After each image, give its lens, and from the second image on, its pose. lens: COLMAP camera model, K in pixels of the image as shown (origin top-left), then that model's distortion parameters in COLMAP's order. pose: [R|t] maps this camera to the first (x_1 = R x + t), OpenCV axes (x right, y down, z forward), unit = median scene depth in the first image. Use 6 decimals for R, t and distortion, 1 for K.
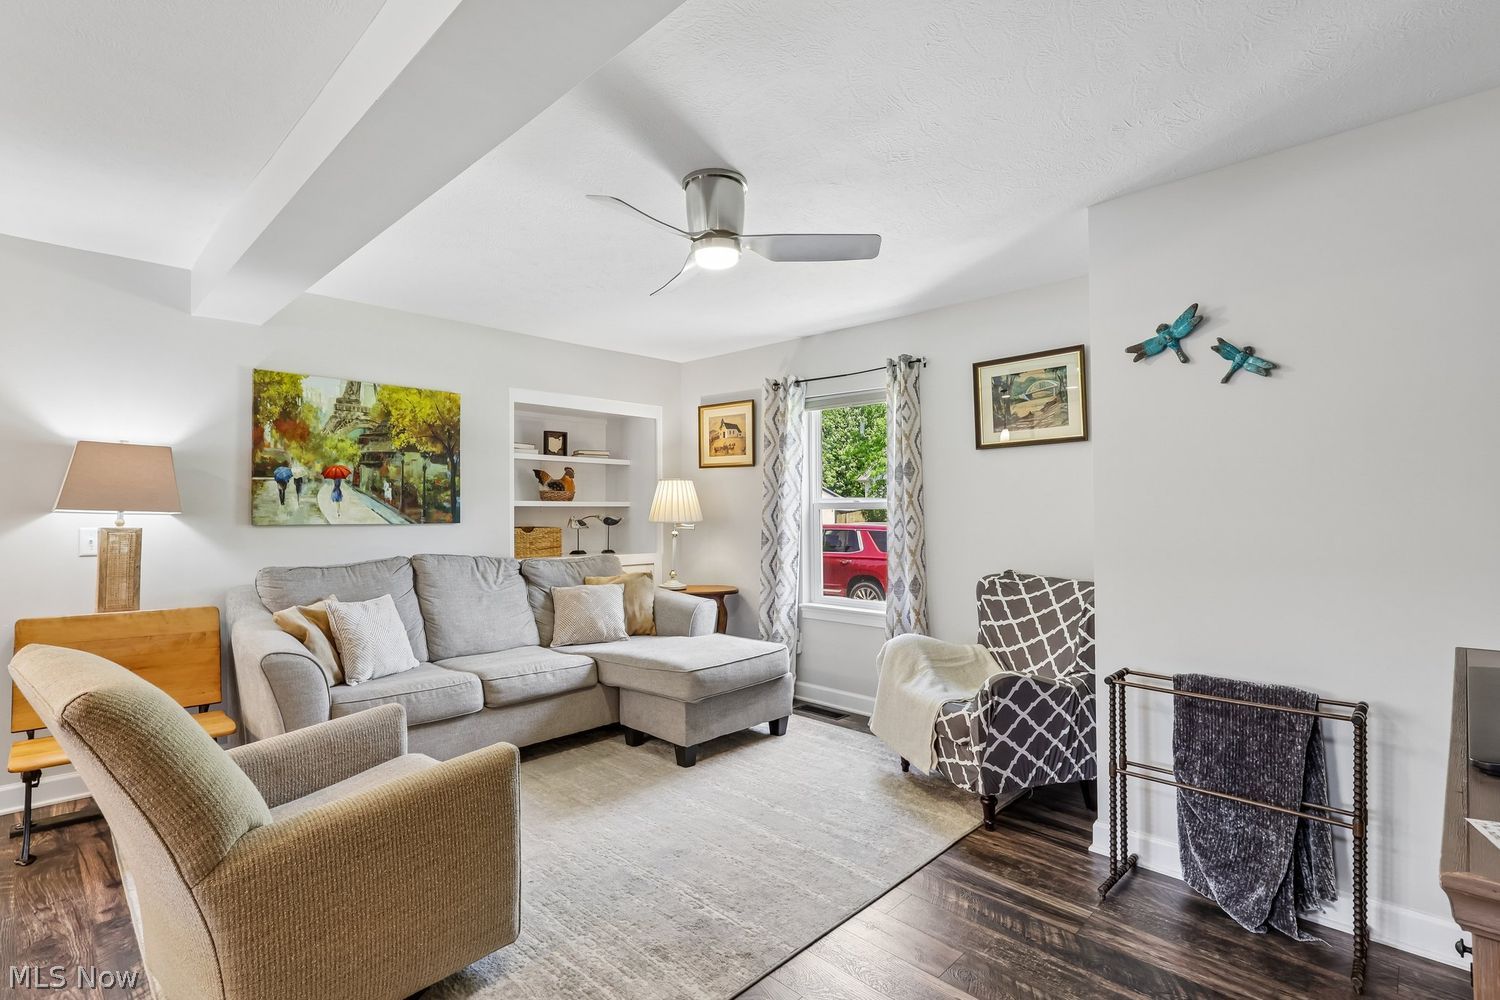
lens RADIAL K [[703.3, 0, 749.1], [0, 703.3, 504.6], [0, 0, 1]] dist [0.001000, 0.001486]
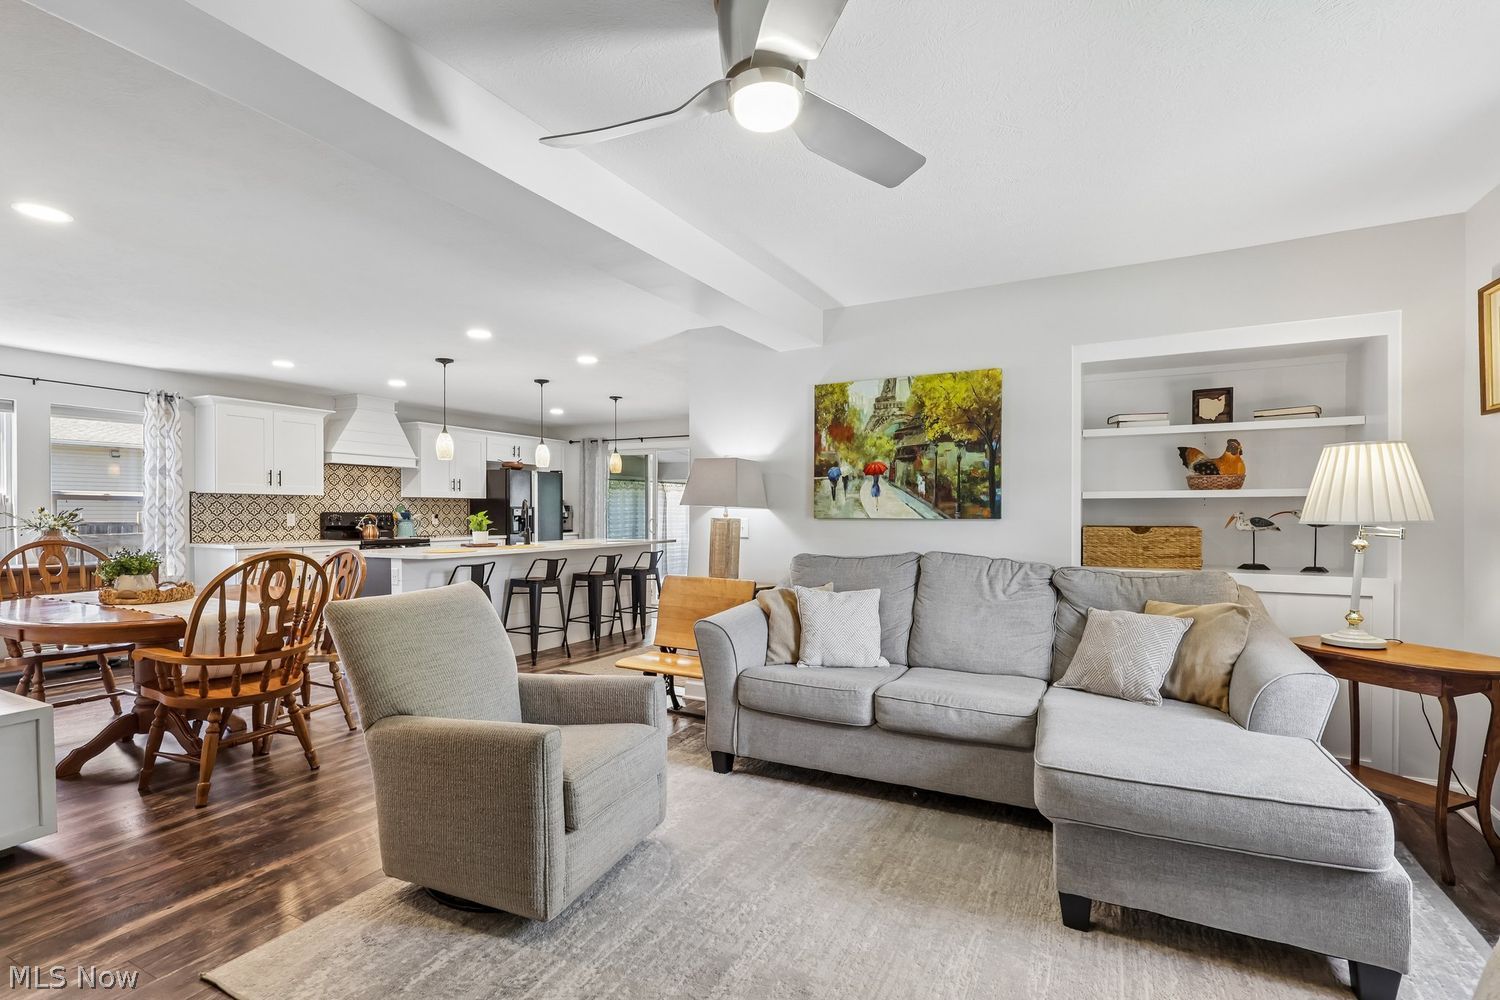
lens RADIAL K [[703.3, 0, 750.8], [0, 703.3, 520.8], [0, 0, 1]] dist [0.001000, 0.001486]
pose [[0.273316, 0.012509, -0.961843, 0.369813], [0.009909, 0.999826, 0.015819, 0.013255], [0.961873, -0.013855, 0.273145, 0.523190]]
